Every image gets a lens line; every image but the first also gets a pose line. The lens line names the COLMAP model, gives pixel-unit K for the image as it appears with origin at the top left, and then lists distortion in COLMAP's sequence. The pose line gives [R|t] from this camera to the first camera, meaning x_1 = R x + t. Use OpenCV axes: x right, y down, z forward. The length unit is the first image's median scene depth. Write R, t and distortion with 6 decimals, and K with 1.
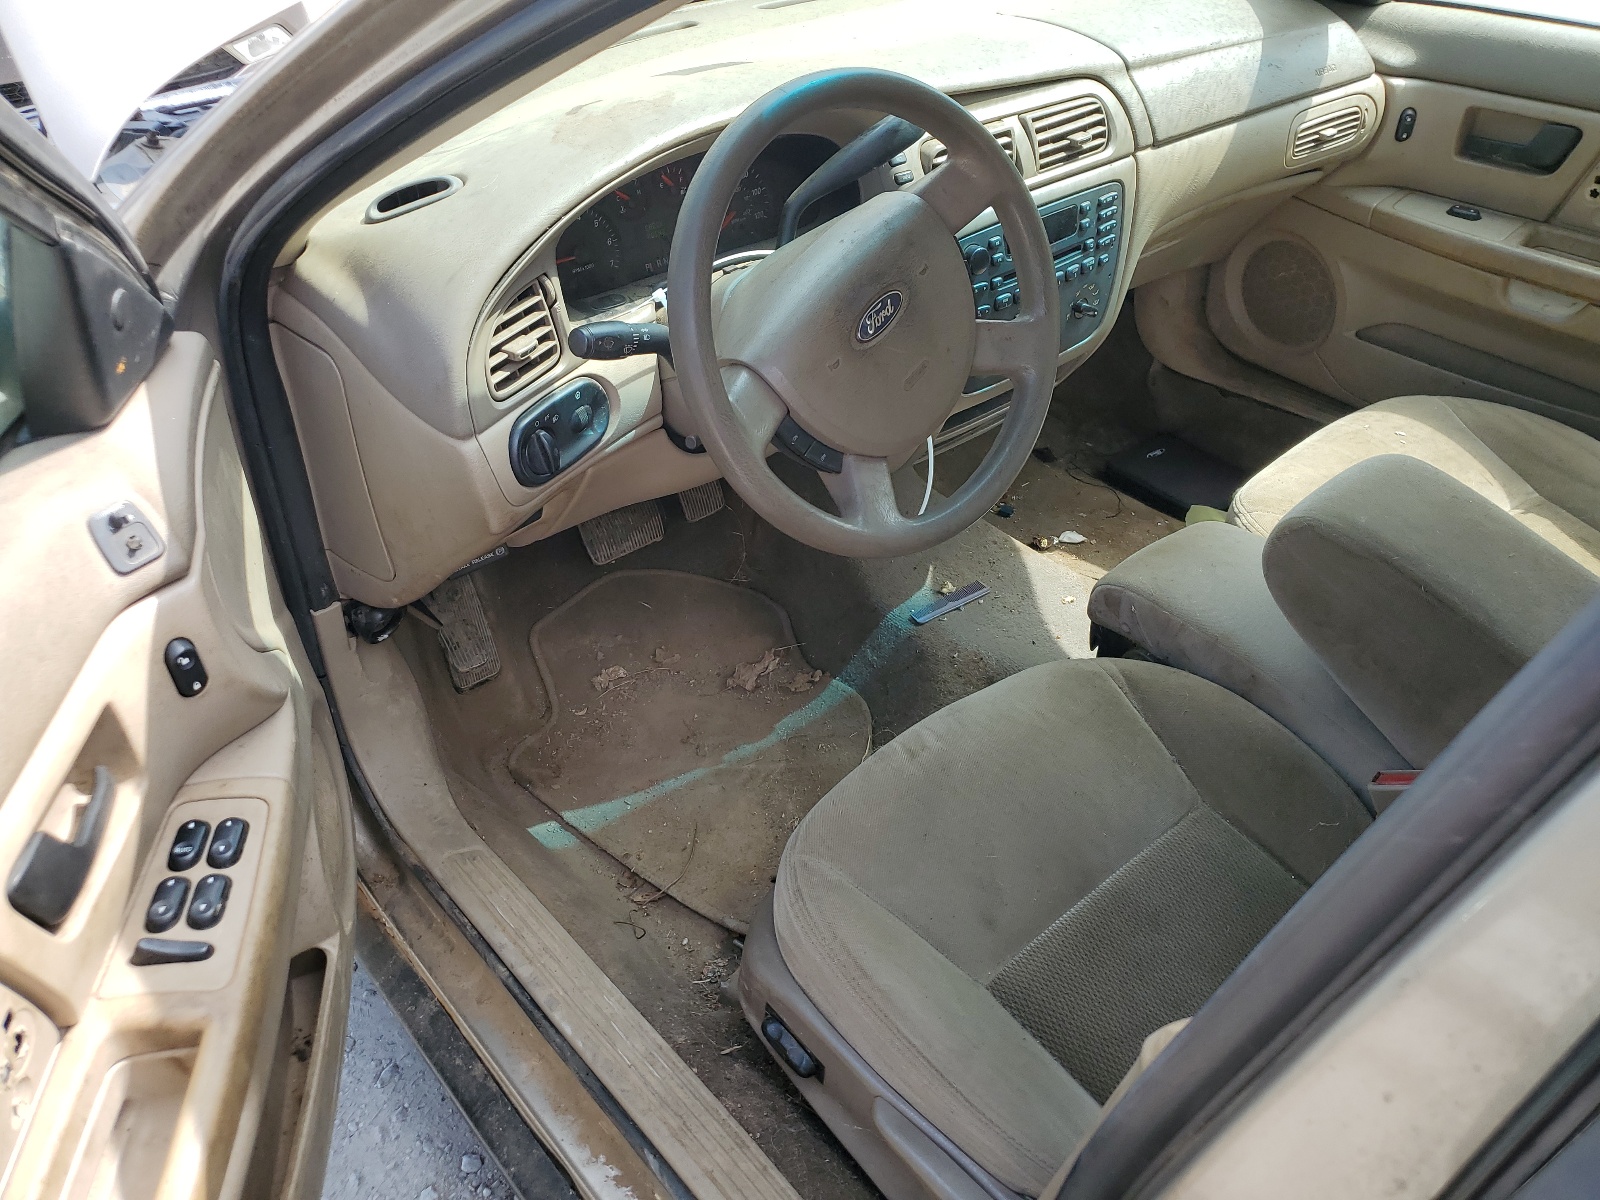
lens RADIAL K [[1191.1, 0, 800.0], [0, 1191.1, 600.0], [0, 0, 1]] dist [0.002552, 0.002726]
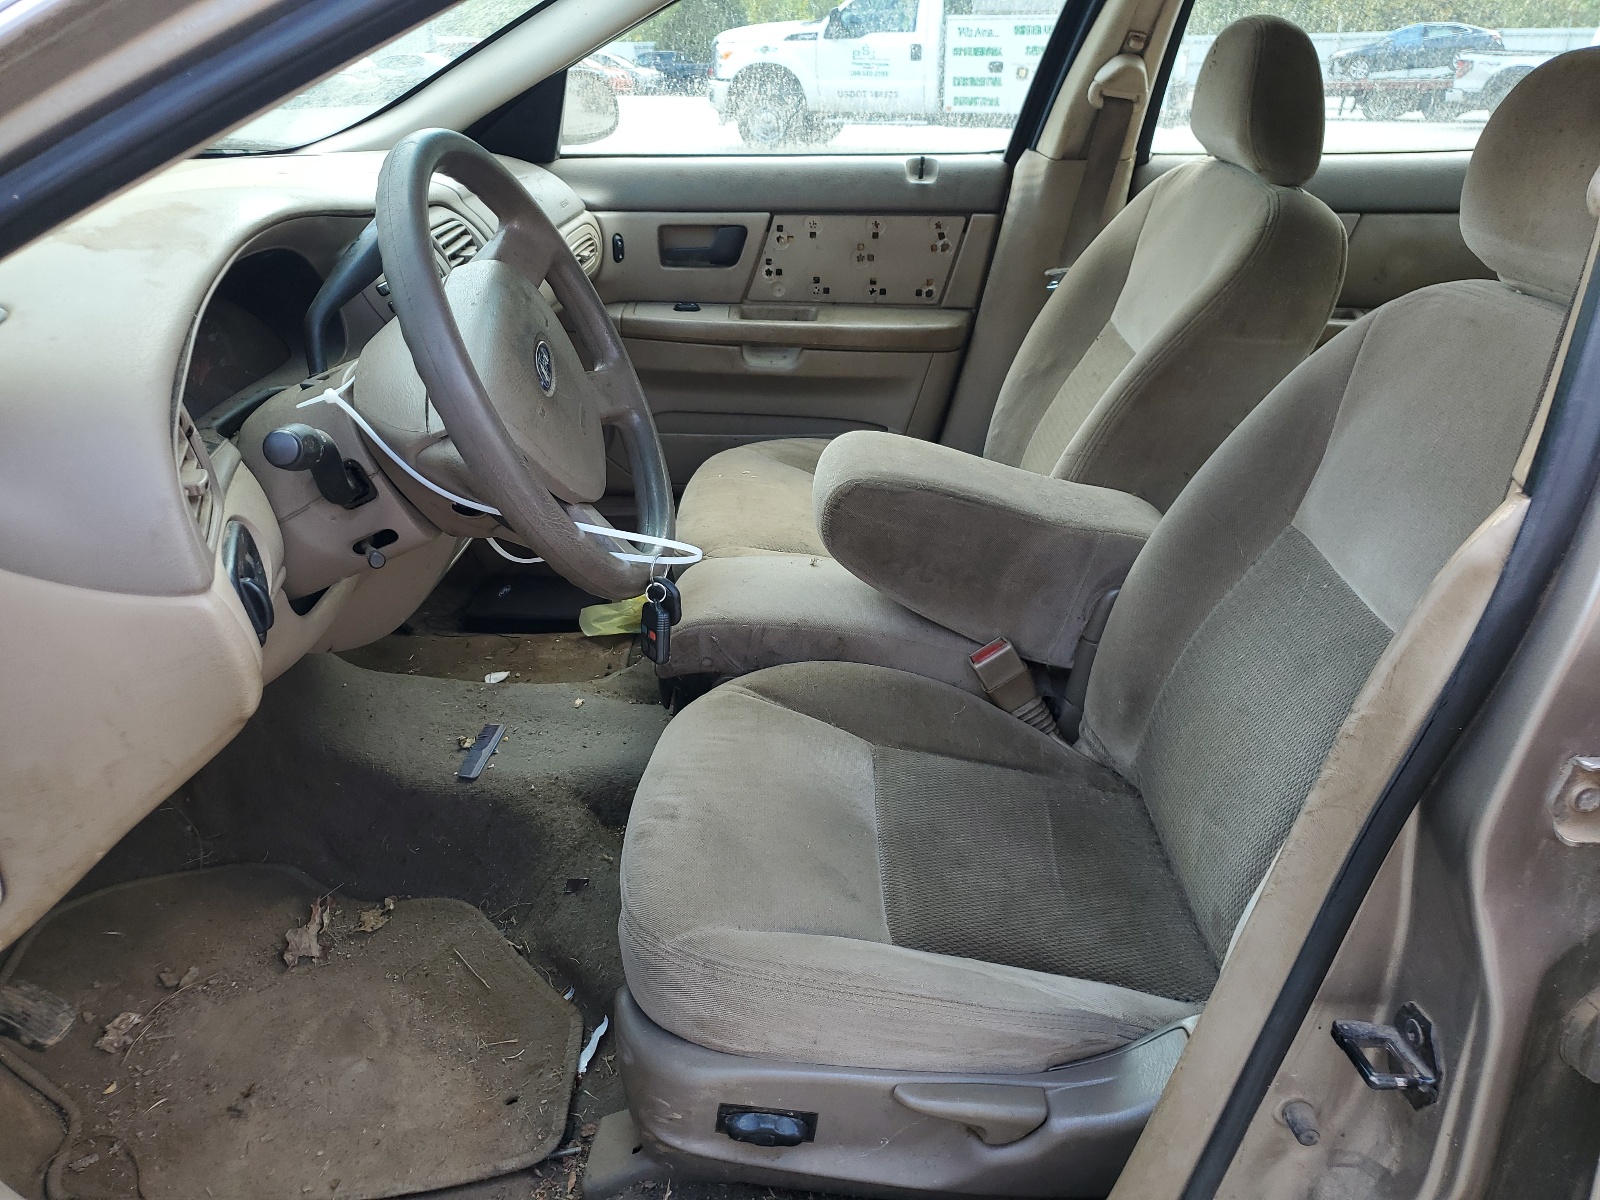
lens RADIAL K [[1199.9, 0, 800.0], [0, 1199.9, 600.0], [0, 0, 1]] dist [0.007568, 0.002976]
pose [[0.684336, -0.314855, 0.657685, -0.274624], [0.441127, 0.896956, -0.029601, 0.032334], [-0.580595, 0.310380, 0.752711, 0.105288]]
